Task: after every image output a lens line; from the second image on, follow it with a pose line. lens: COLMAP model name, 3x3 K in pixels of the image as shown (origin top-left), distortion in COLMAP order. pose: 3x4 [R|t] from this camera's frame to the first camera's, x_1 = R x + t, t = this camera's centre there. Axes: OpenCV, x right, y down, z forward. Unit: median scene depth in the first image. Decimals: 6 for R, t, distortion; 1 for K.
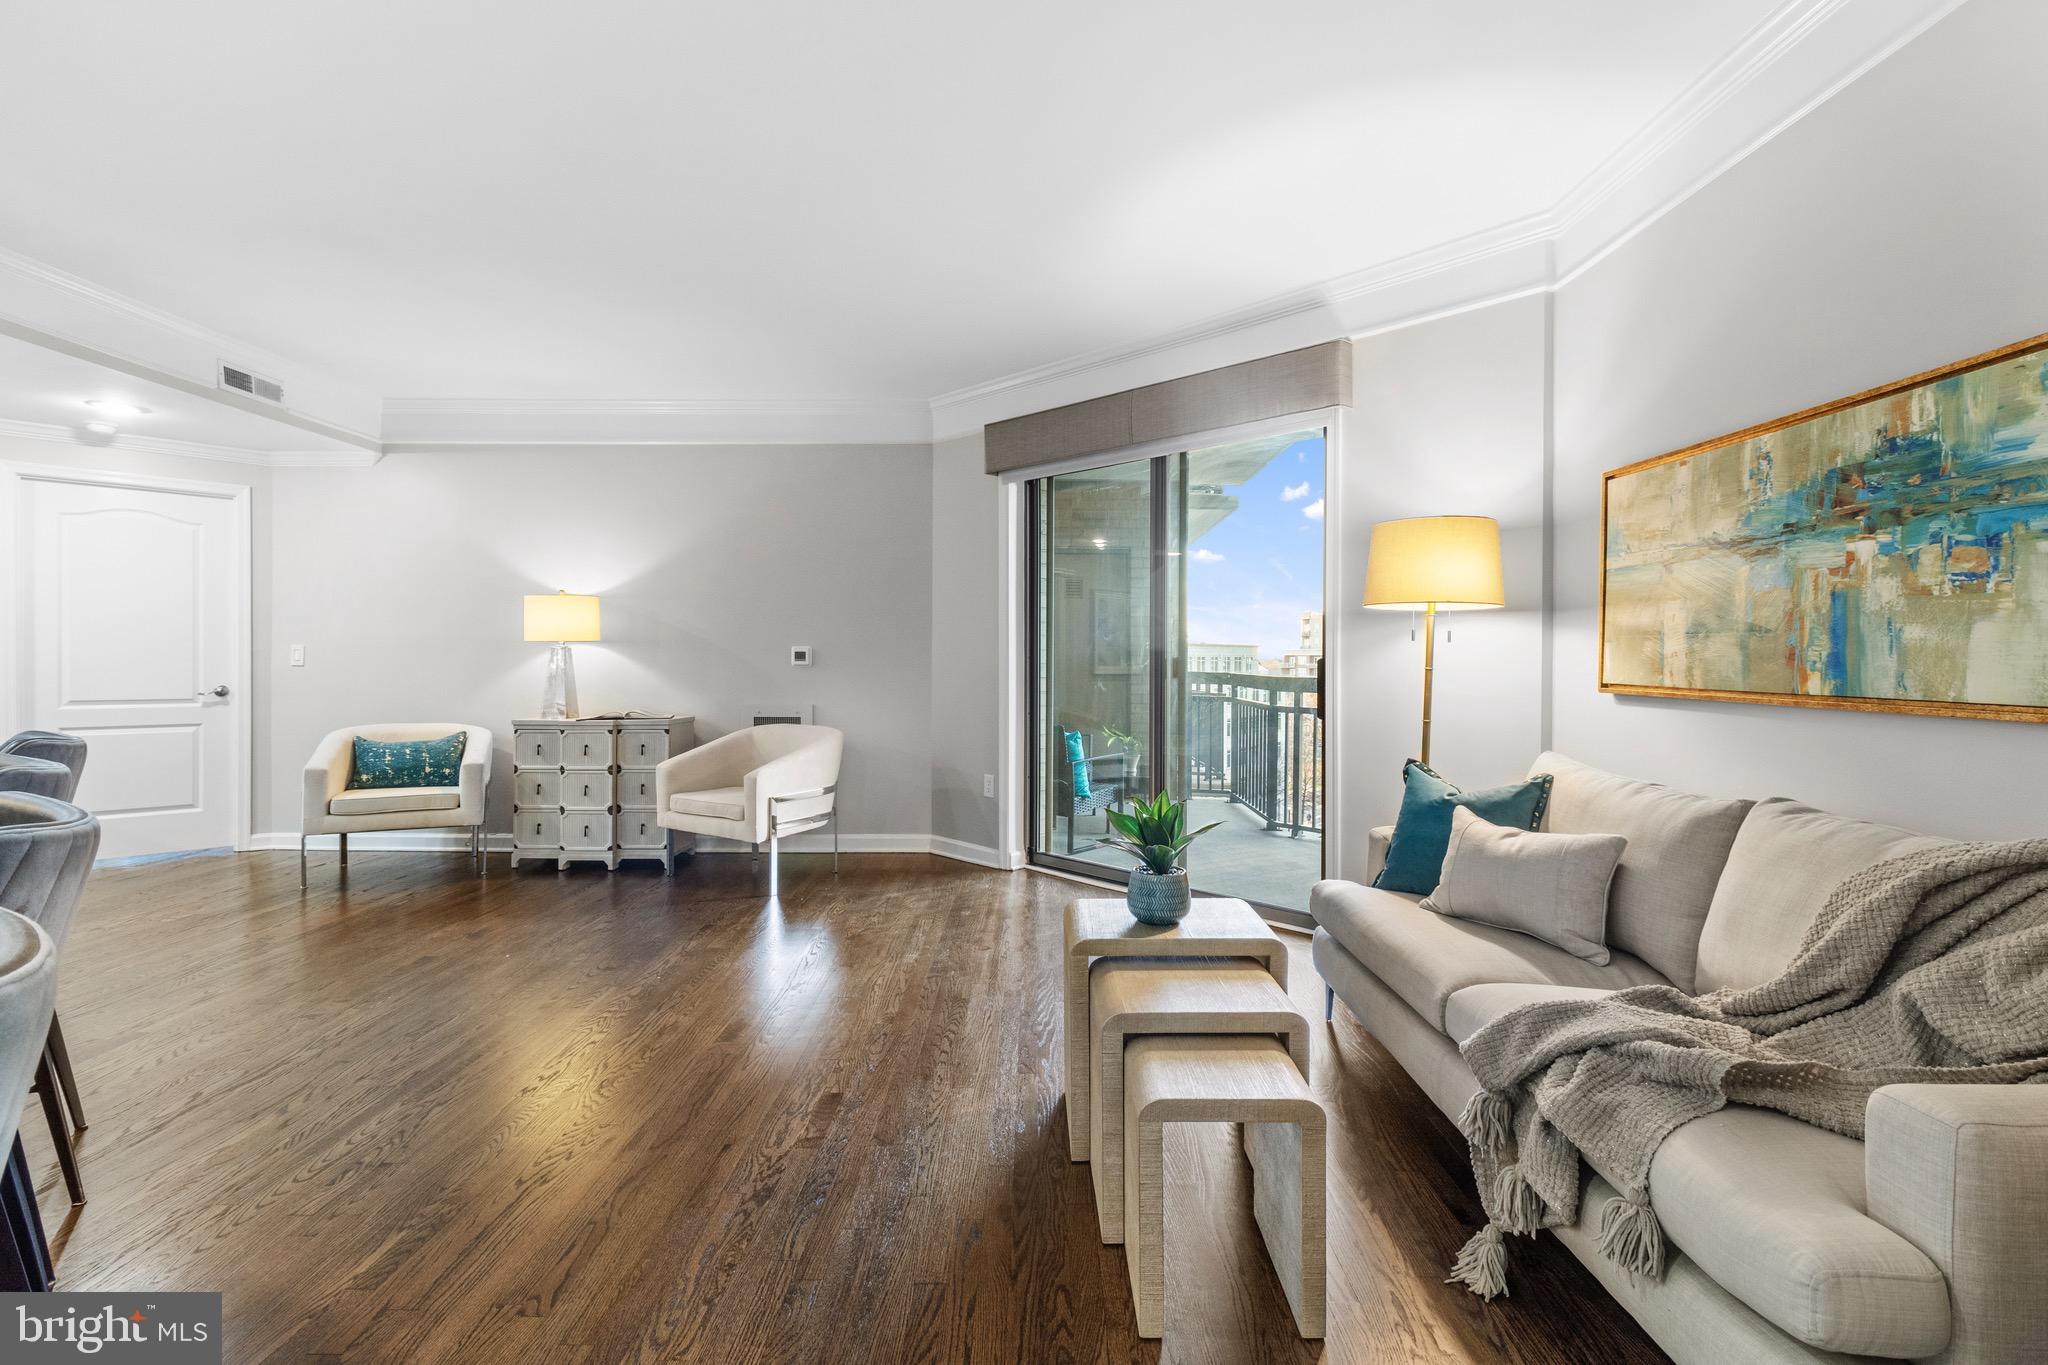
lens RADIAL K [[975.7, 0, 1020.3], [0, 975.7, 679.7], [0, 0, 1]] dist [0.005247, 0.001191]
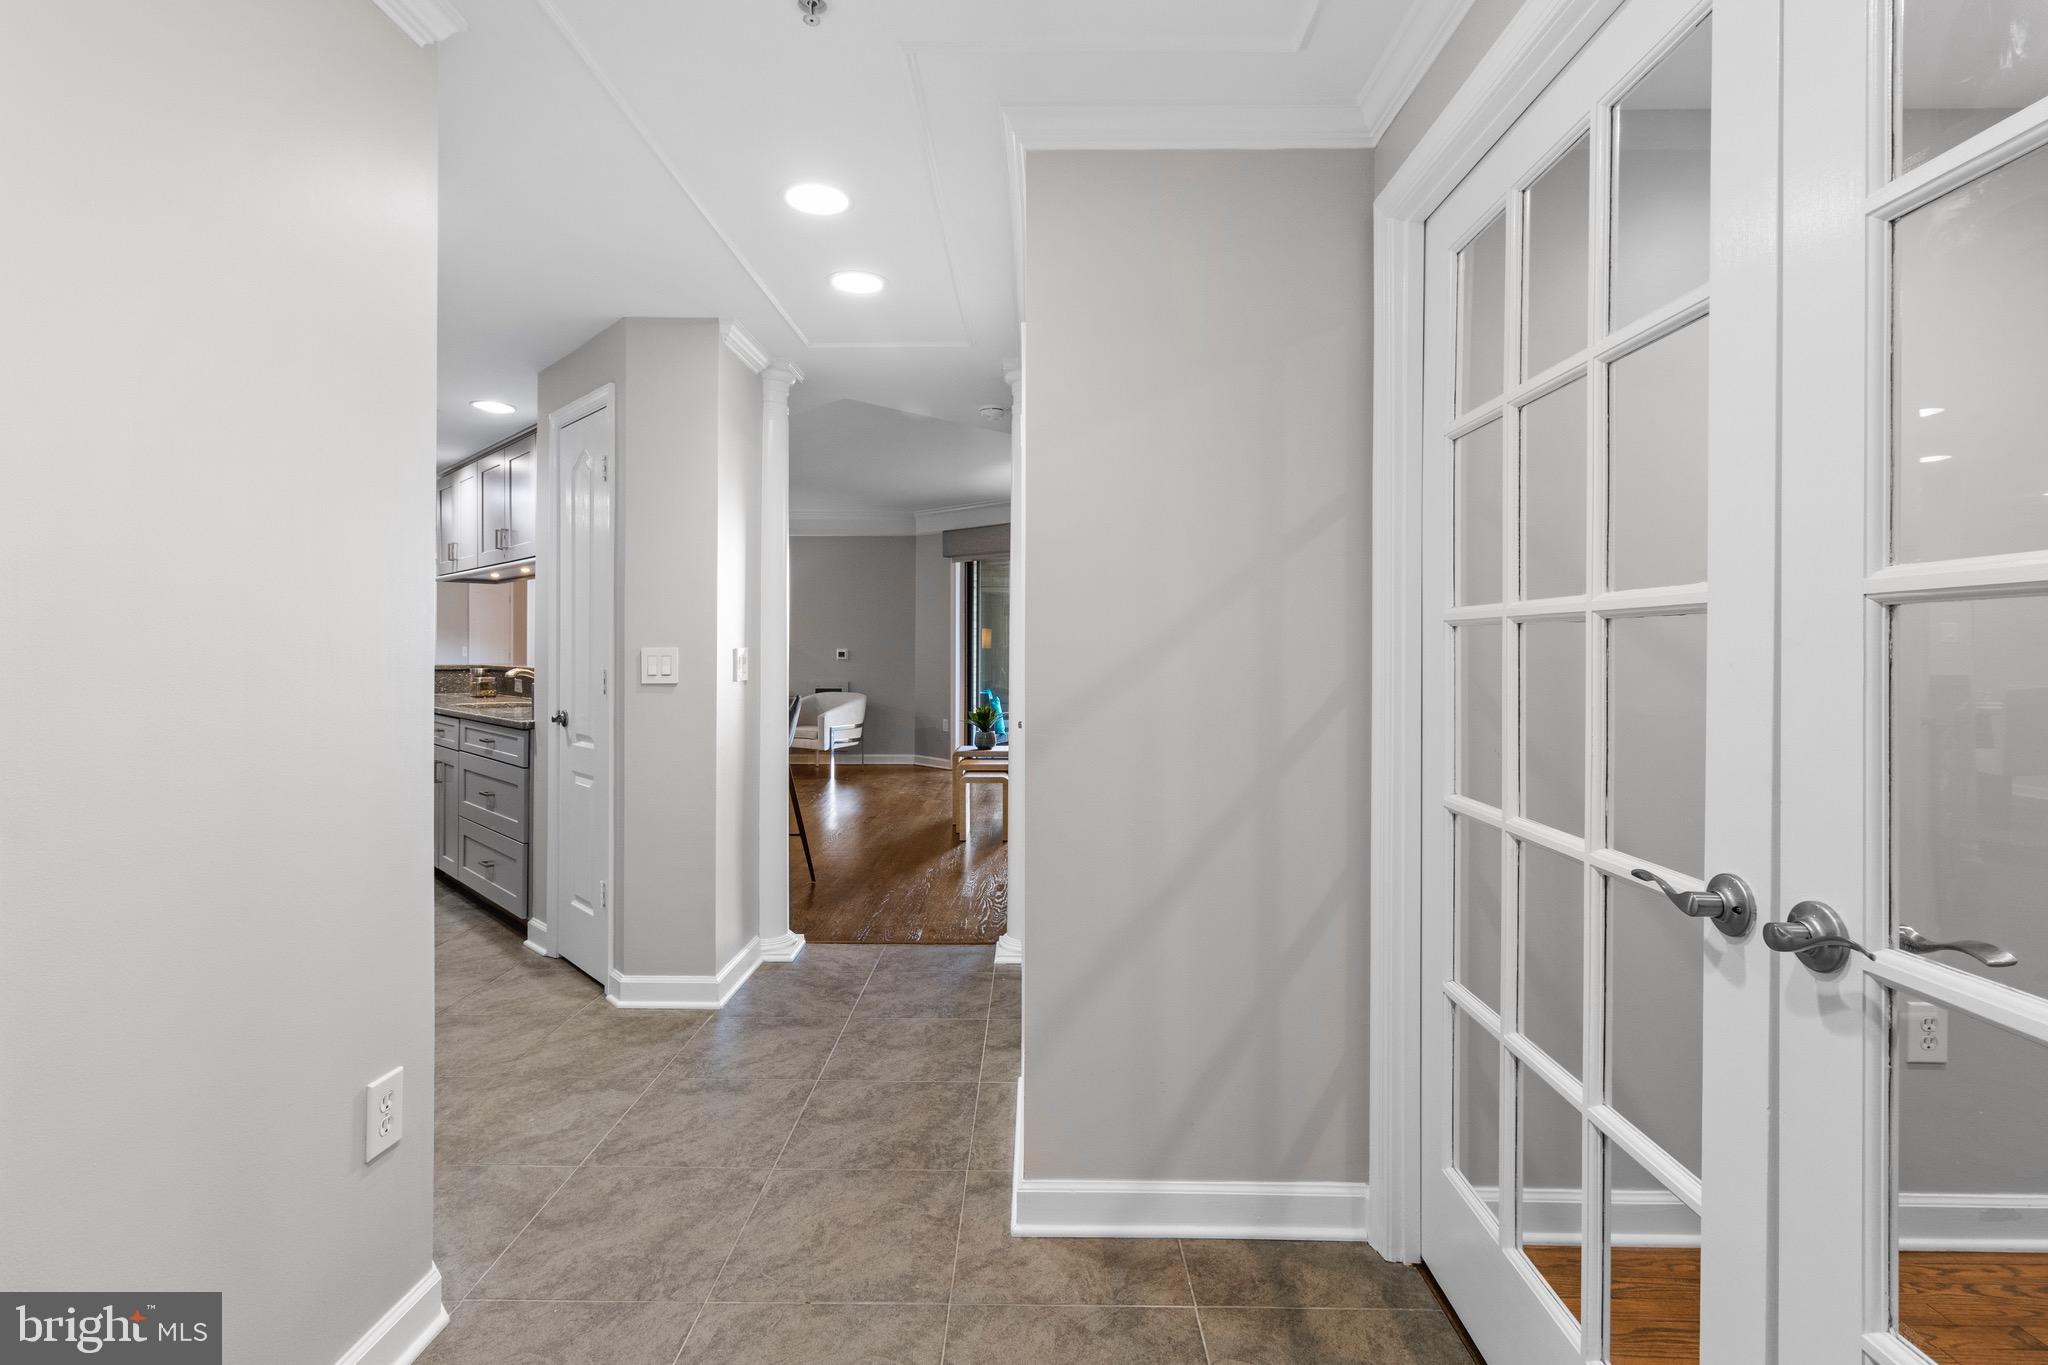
lens RADIAL K [[975.7, 0, 1027.6], [0, 975.7, 668.8], [0, 0, 1]] dist [0.005247, 0.001191]
pose [[0.999952, 0.001062, 0.009785, 0.110116], [-0.001054, 0.999999, -0.000808, 0.003437], [-0.009786, 0.000798, 0.999952, -0.883479]]
